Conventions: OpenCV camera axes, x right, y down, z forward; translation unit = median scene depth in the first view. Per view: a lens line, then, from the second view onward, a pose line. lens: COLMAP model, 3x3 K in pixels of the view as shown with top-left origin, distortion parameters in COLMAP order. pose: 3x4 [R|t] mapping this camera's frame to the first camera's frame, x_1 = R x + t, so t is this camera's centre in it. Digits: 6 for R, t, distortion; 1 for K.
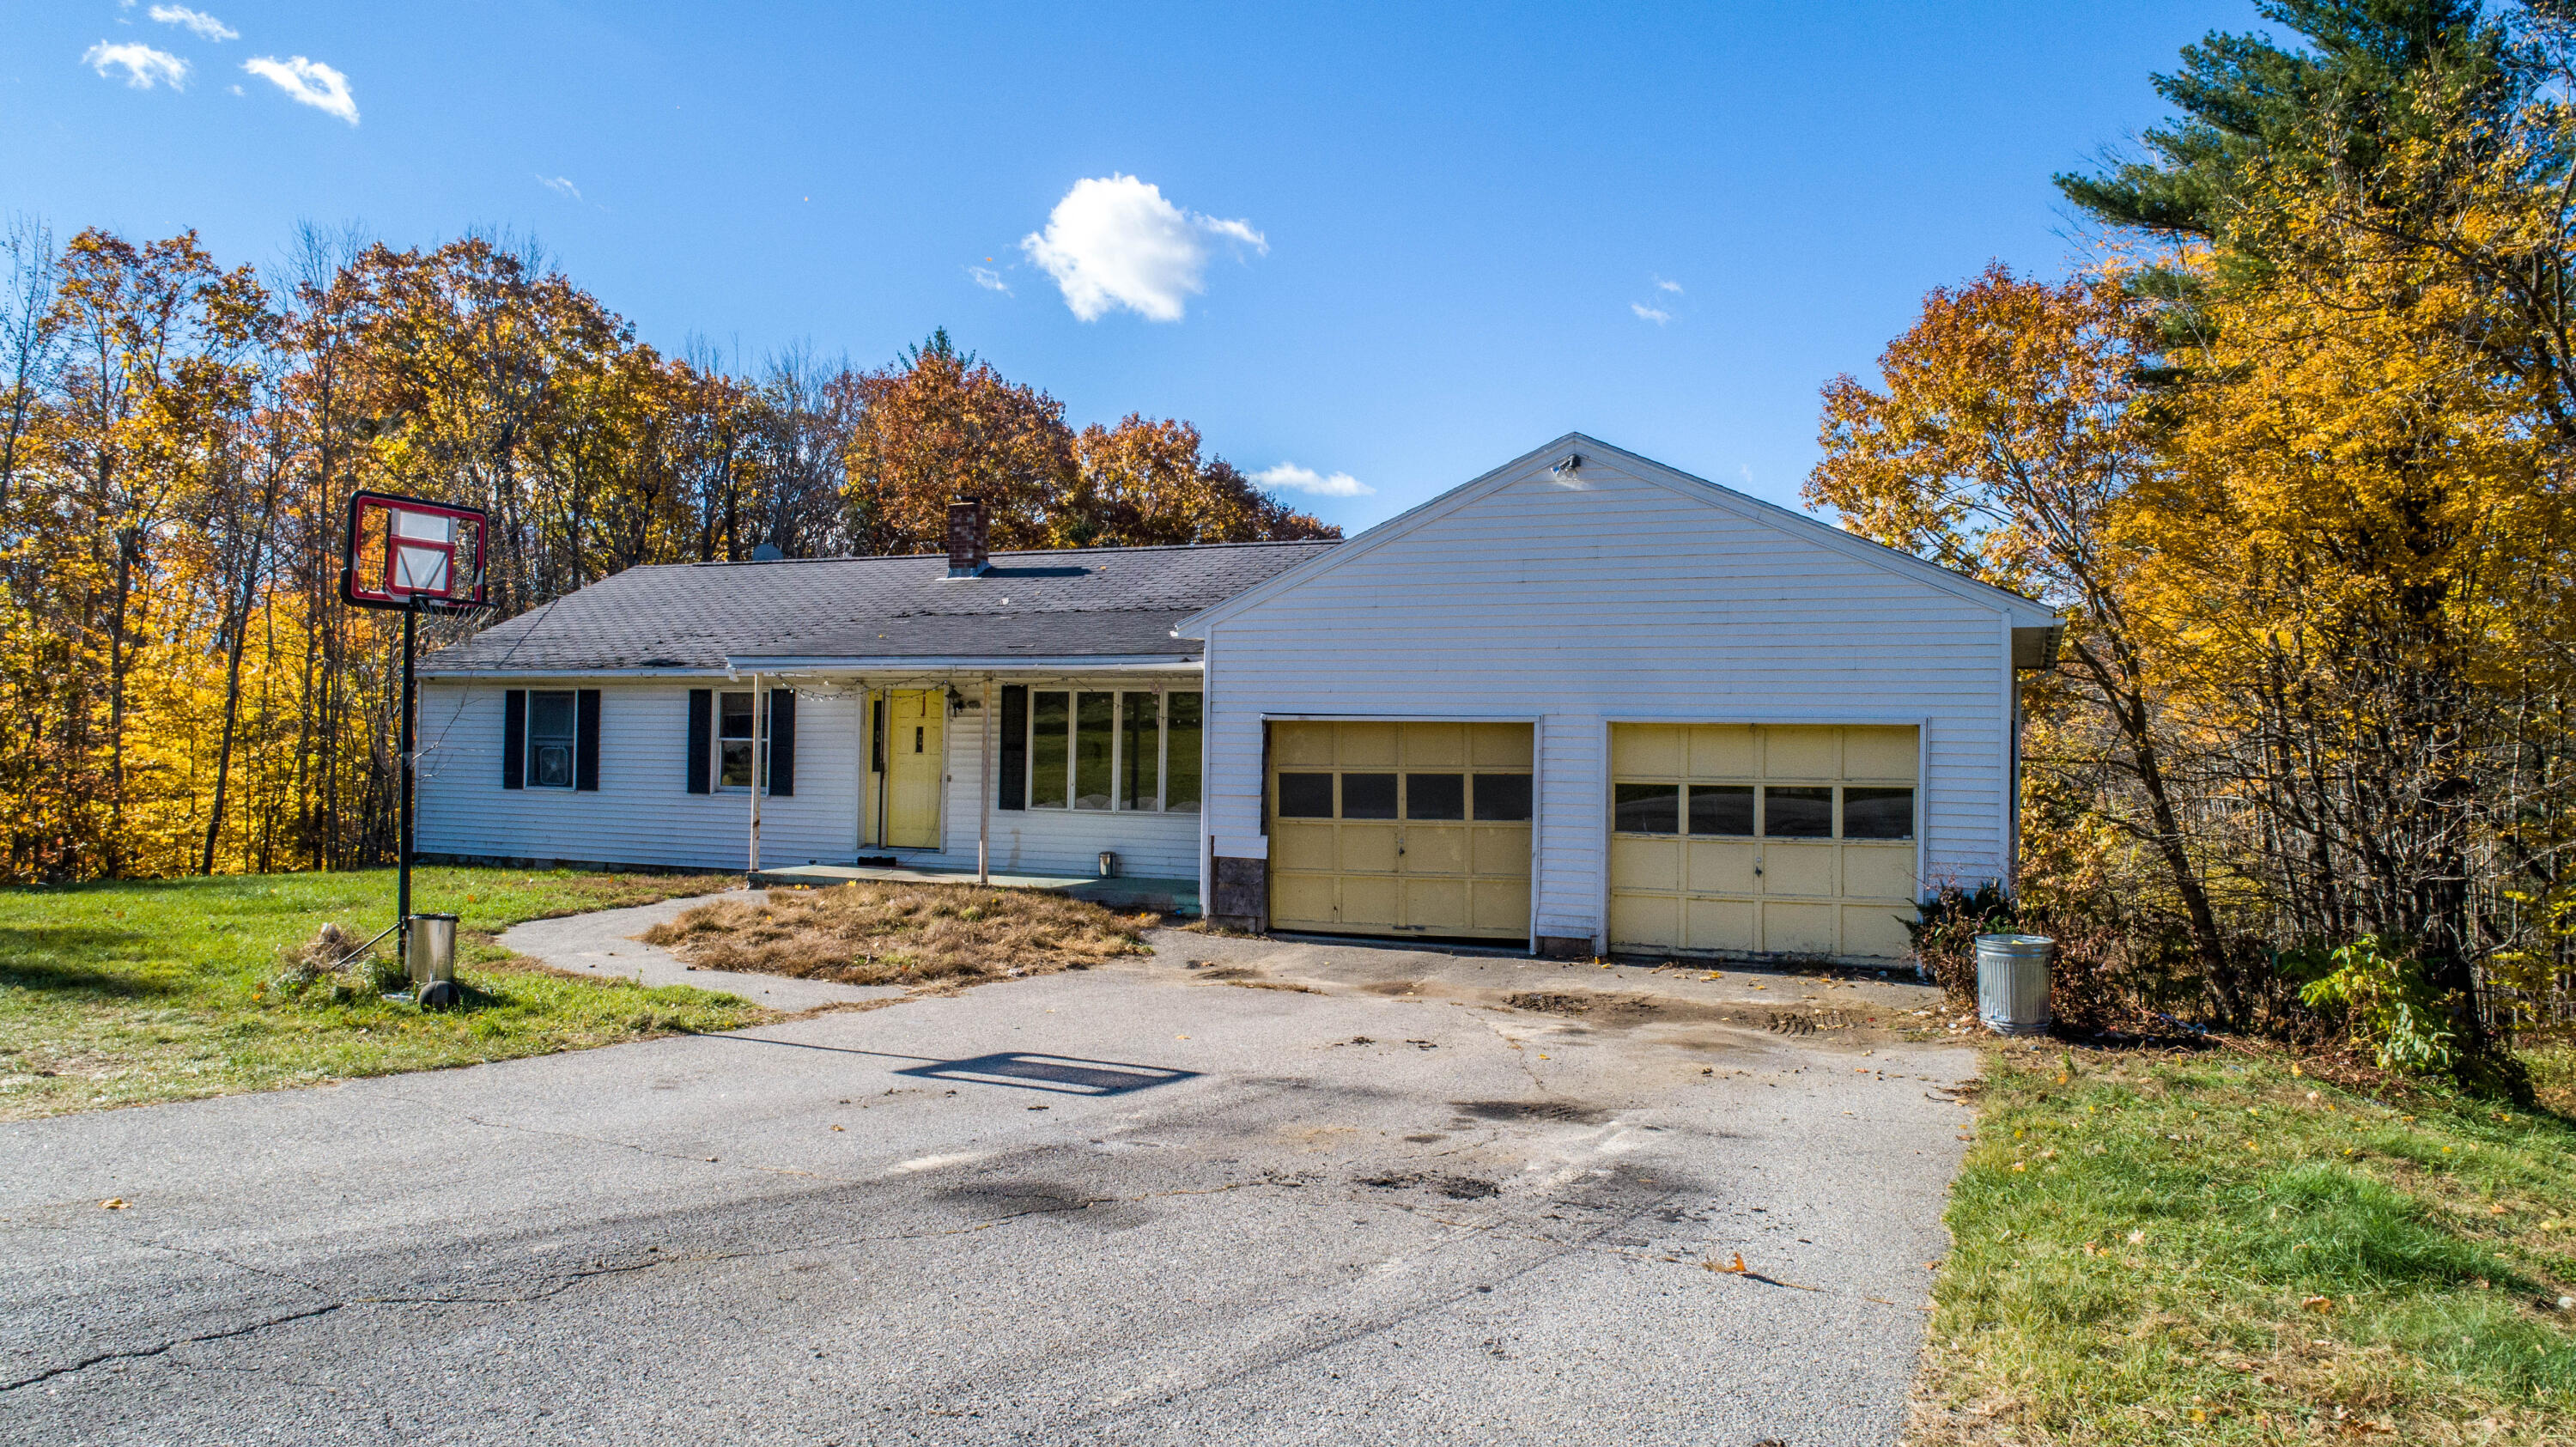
lens RADIAL K [[1727.3, 0, 1296.9], [0, 1727.3, 719.7], [0, 0, 1]] dist [-0.014473, 0.005834]
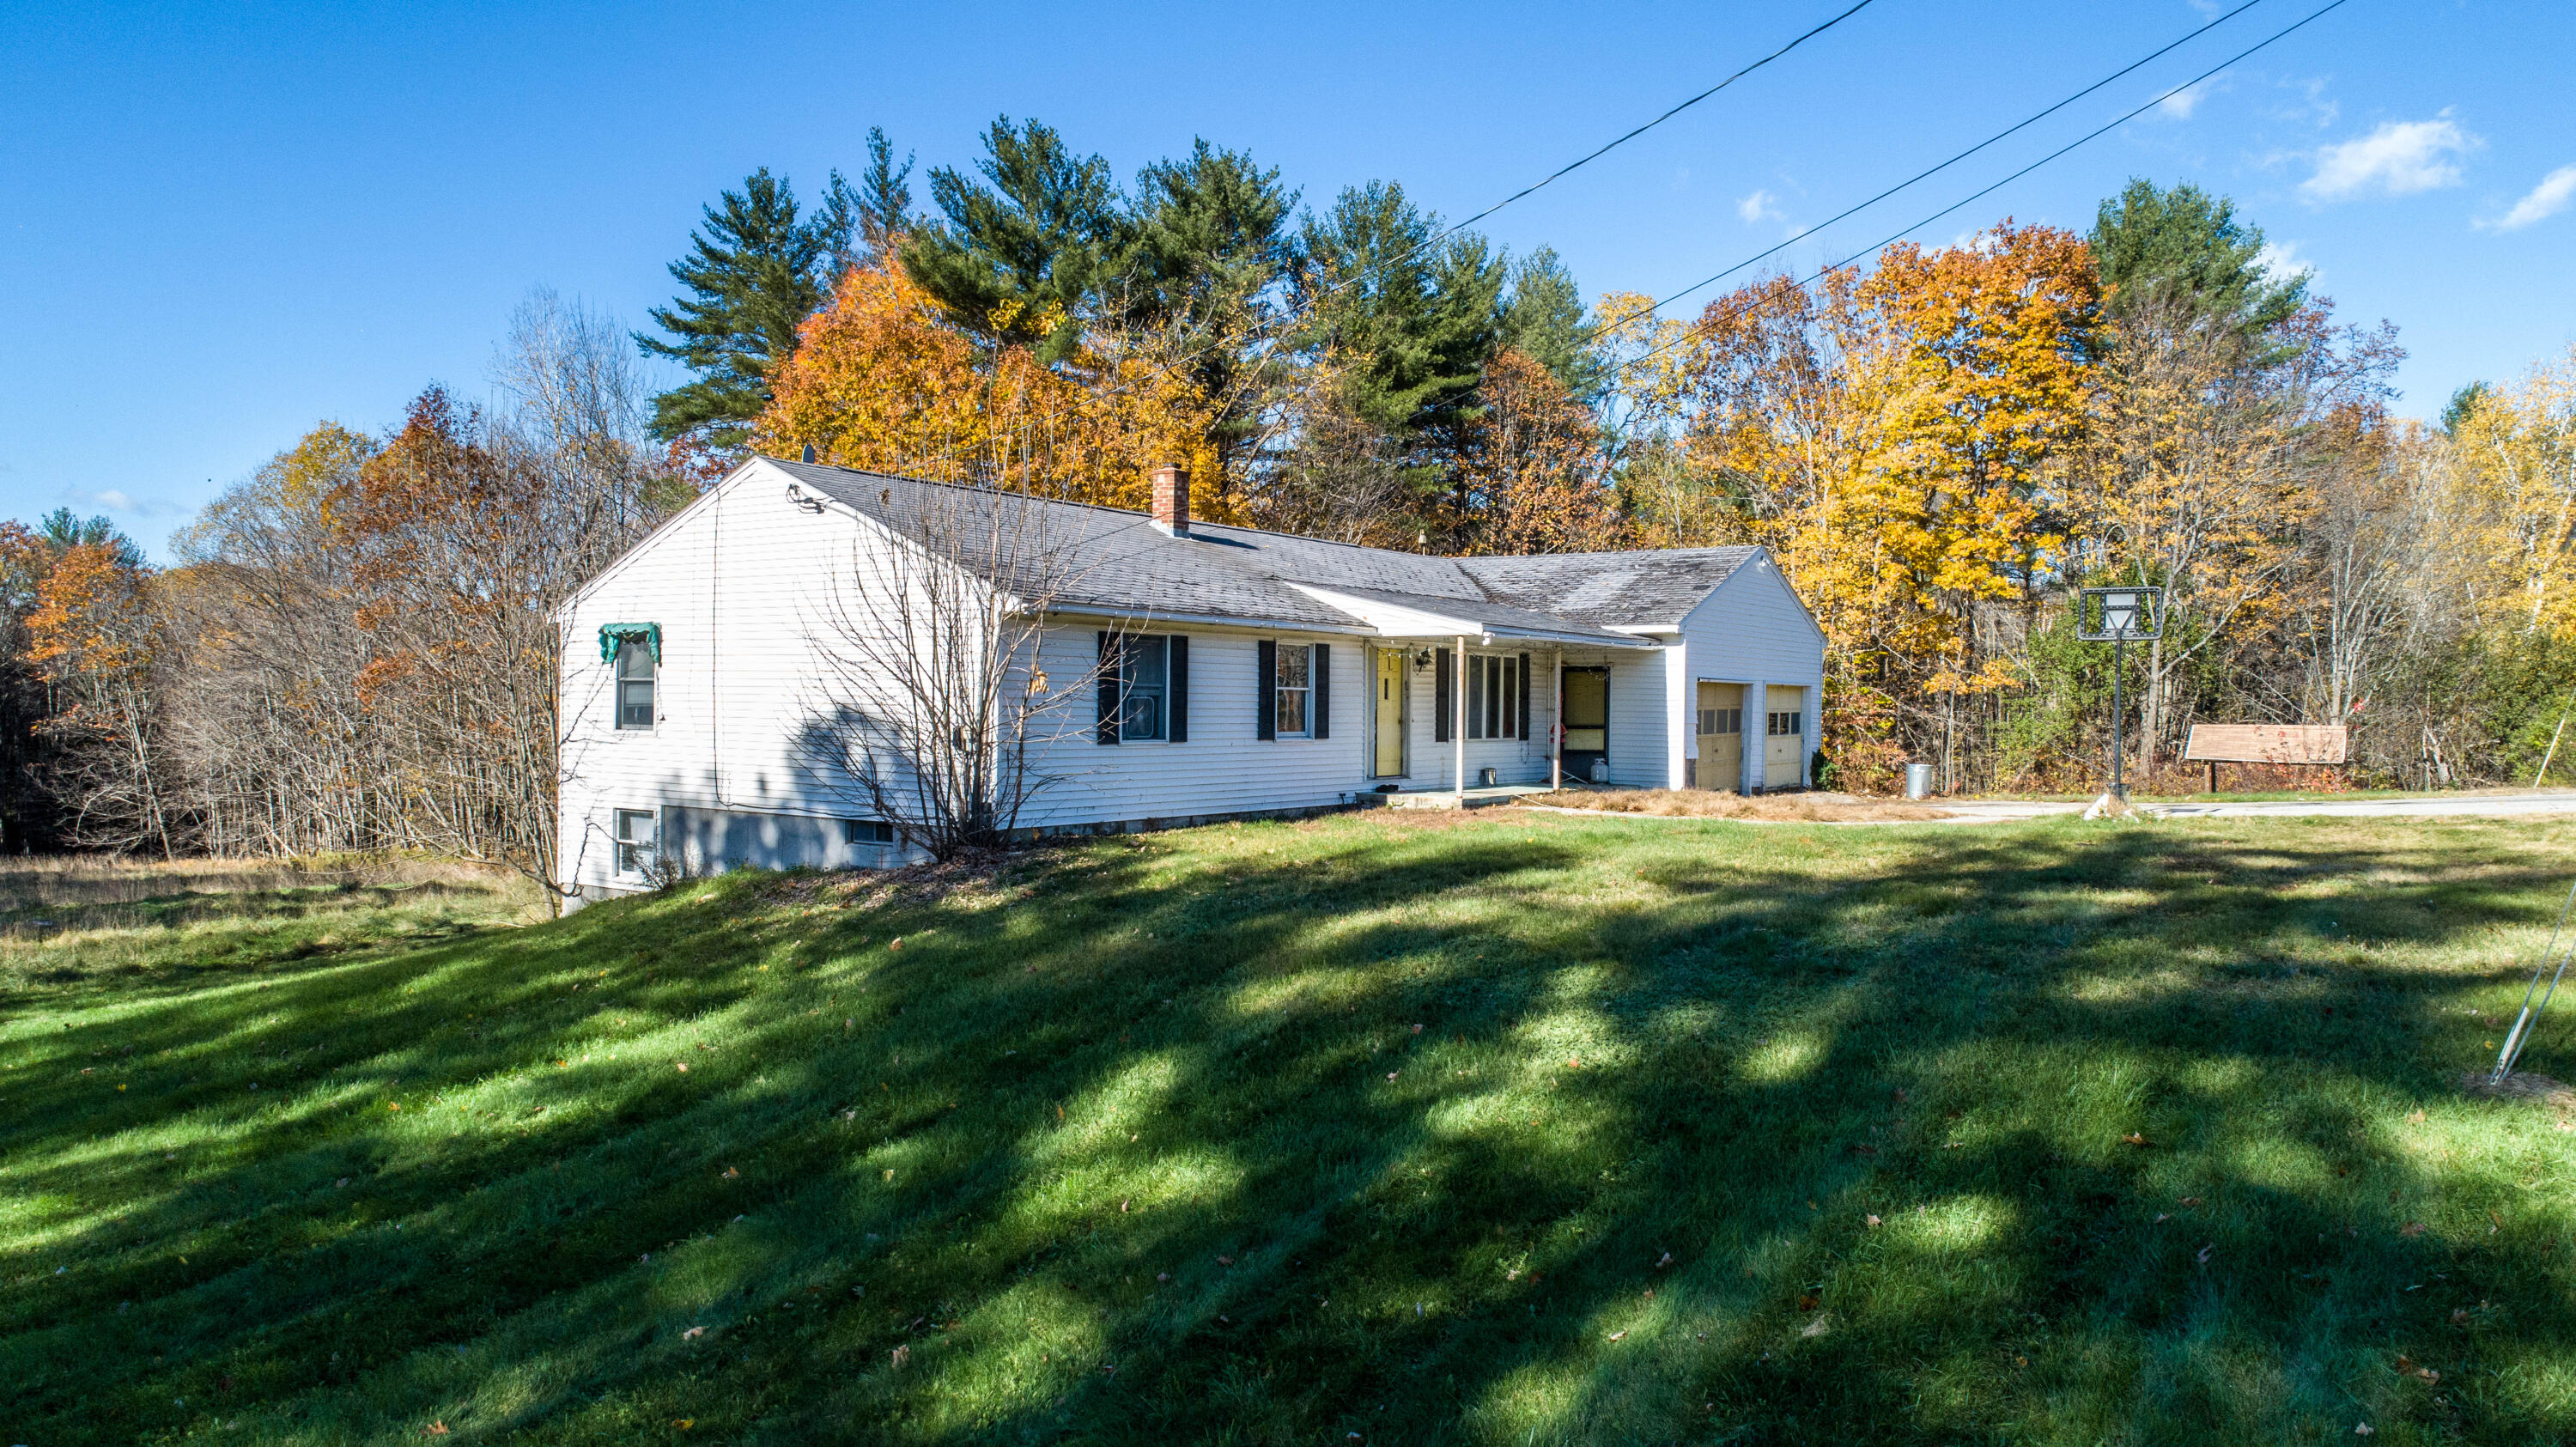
lens RADIAL K [[1747.8, 0, 1246.5], [0, 1747.8, 722.1], [0, 0, 1]] dist [-0.059239, 0.000930]
pose [[0.225887, -0.023286, 0.973875, -1.835772], [-0.024322, 0.999268, 0.029534, 0.000545], [-0.973850, -0.030358, 0.225155, 1.016346]]
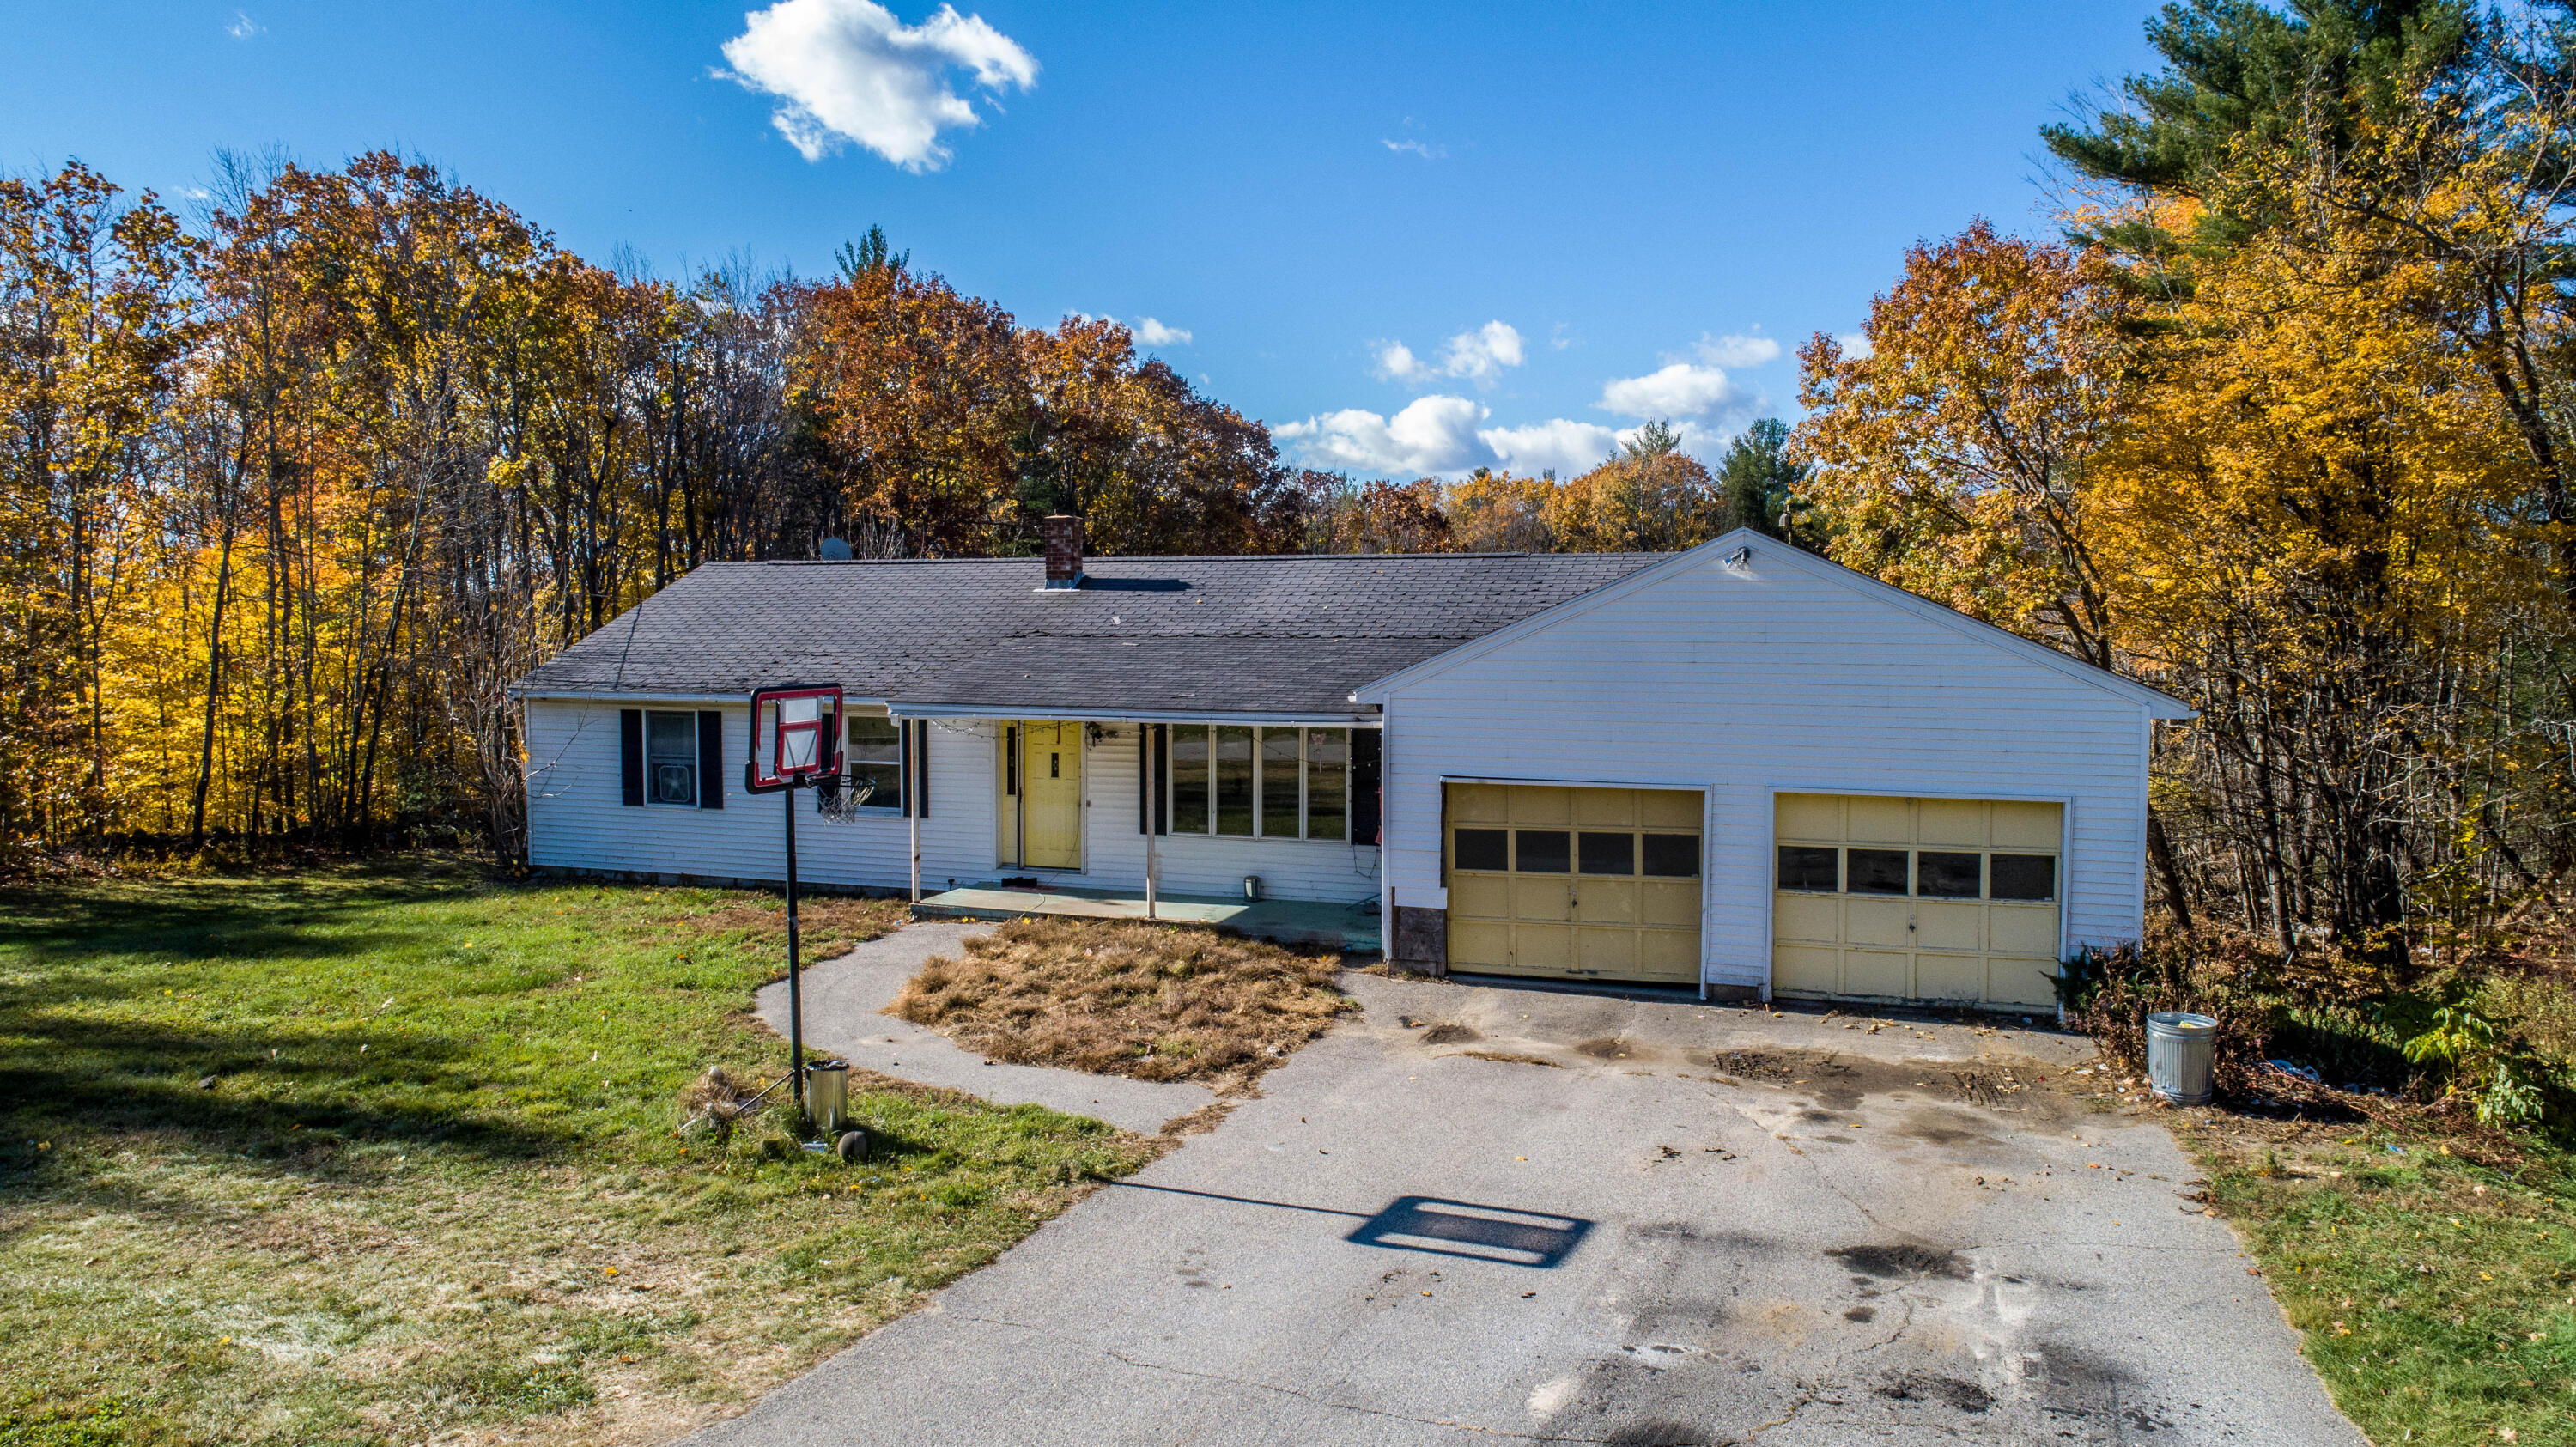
lens RADIAL K [[1721.7, 0, 1294.4], [0, 1721.7, 729.0], [0, 0, 1]] dist [-0.012455, 0.002380]
pose [[0.997780, -0.019634, 0.063644, -0.174248], [0.014126, 0.996206, 0.085867, -0.122875], [-0.065088, -0.084778, 0.994272, -0.061412]]
